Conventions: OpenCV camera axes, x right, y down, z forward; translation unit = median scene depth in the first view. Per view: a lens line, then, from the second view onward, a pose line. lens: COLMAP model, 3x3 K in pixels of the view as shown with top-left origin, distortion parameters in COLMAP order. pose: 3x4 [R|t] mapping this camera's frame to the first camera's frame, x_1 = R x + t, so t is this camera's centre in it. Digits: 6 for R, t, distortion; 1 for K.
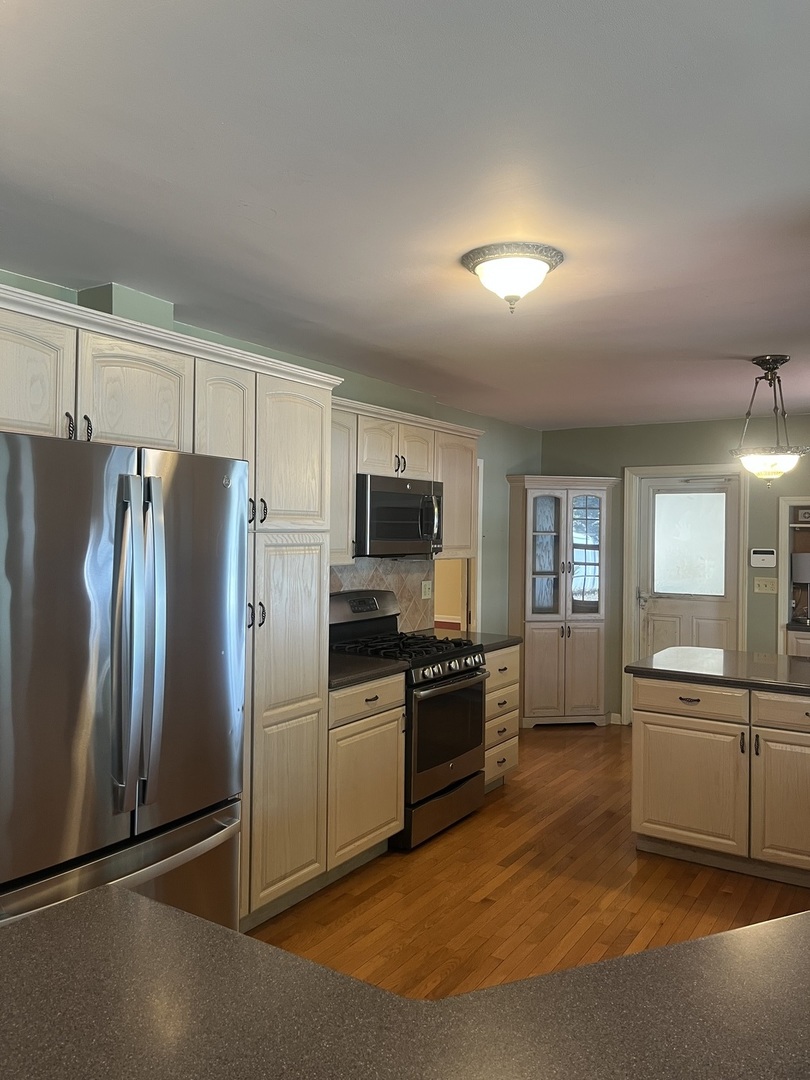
lens RADIAL K [[838.0, 0, 397.8], [0, 838.0, 537.7], [0, 0, 1]] dist [0.050031, -0.005319]
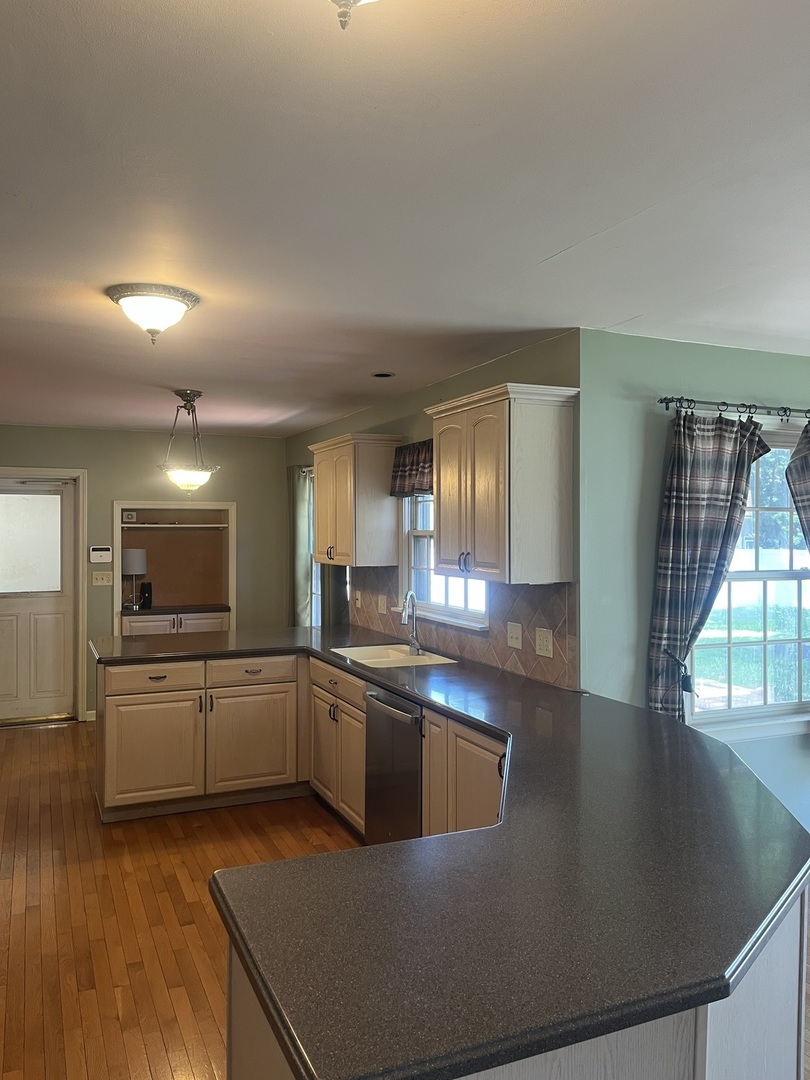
lens RADIAL K [[838.0, 0, 397.8], [0, 838.0, 537.7], [0, 0, 1]] dist [0.050031, -0.005319]
pose [[0.555346, -0.018010, 0.831424, -0.418542], [0.011569, 0.999836, 0.013931, -0.013907], [-0.831539, 0.001883, 0.555464, 0.070353]]
